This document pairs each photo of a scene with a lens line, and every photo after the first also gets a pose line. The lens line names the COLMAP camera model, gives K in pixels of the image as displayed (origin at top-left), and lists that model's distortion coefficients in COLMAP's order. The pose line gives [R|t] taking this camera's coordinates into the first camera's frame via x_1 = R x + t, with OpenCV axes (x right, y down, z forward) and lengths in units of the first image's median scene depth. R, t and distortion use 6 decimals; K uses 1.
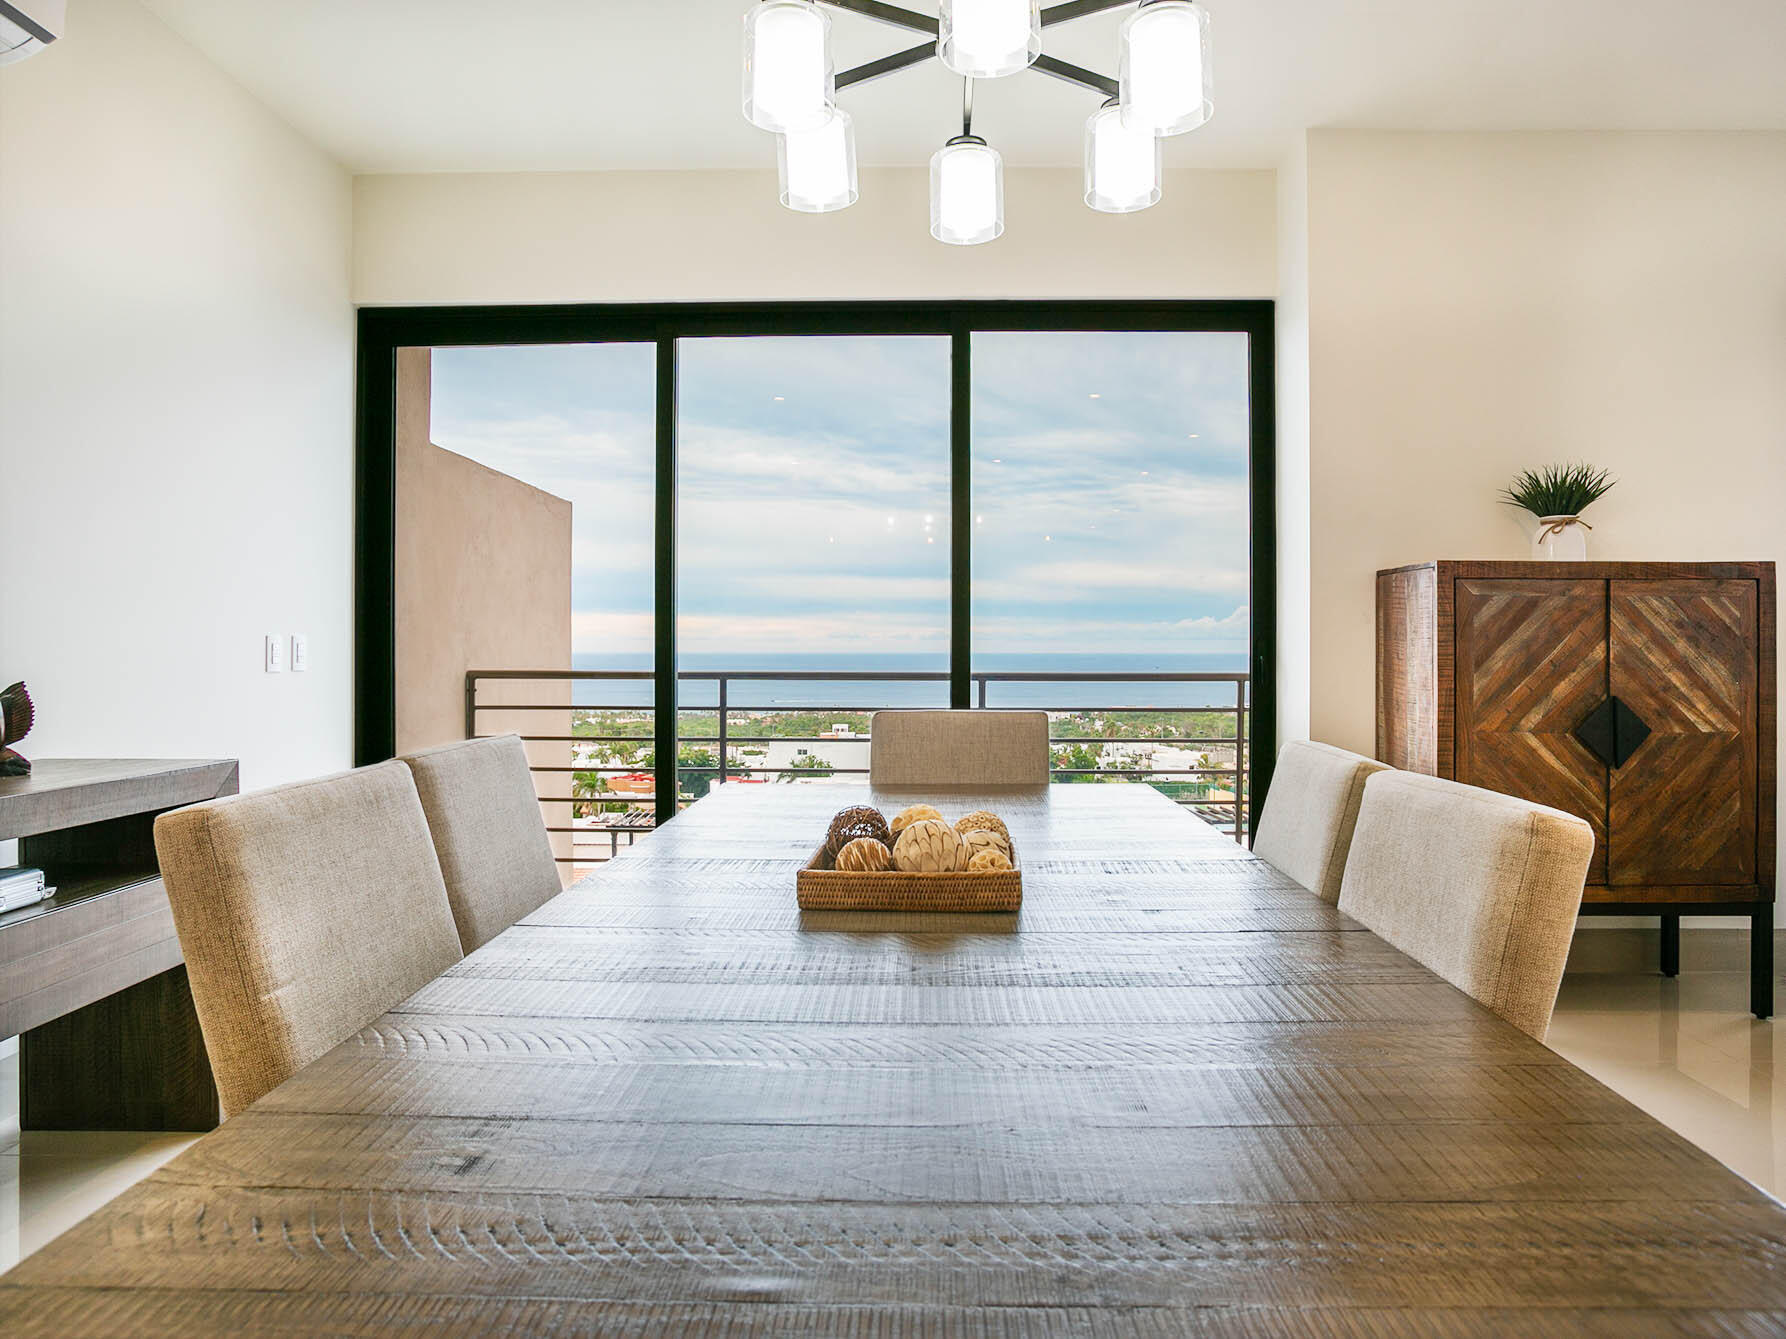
lens RADIAL K [[1060.1, 0, 890.7], [0, 1060.1, 677.0], [0, 0, 1]] dist [-0.021954, -0.001375]
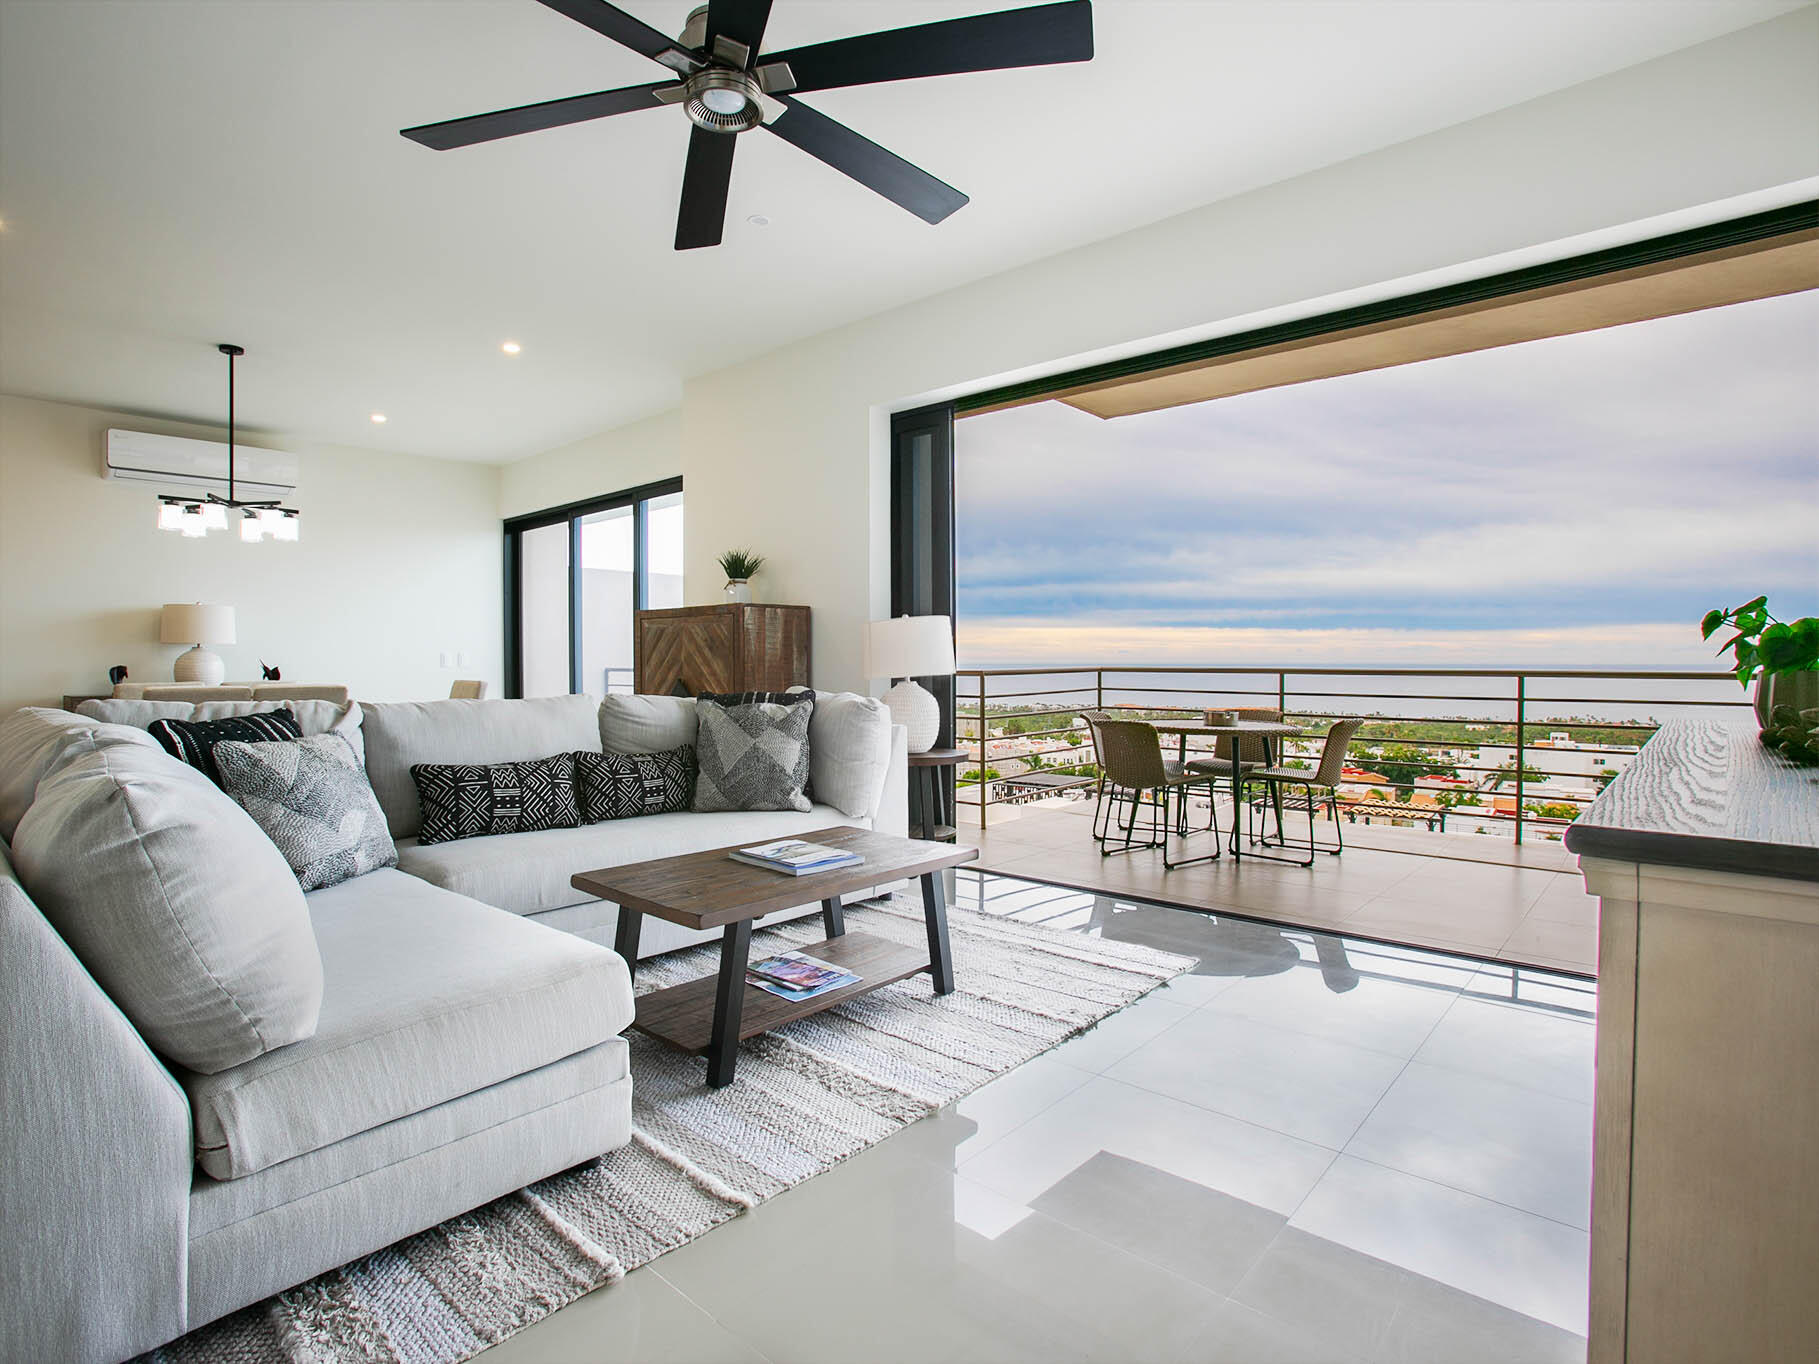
lens RADIAL K [[928.7, 0, 912.2], [0, 928.7, 675.1], [0, 0, 1]] dist [-0.010998, 0.007442]
pose [[0.741964, 0.005745, -0.670416, 2.100461], [-0.009122, 0.999957, -0.001527, 0.009736], [0.670378, 0.007249, 0.741984, 0.042019]]
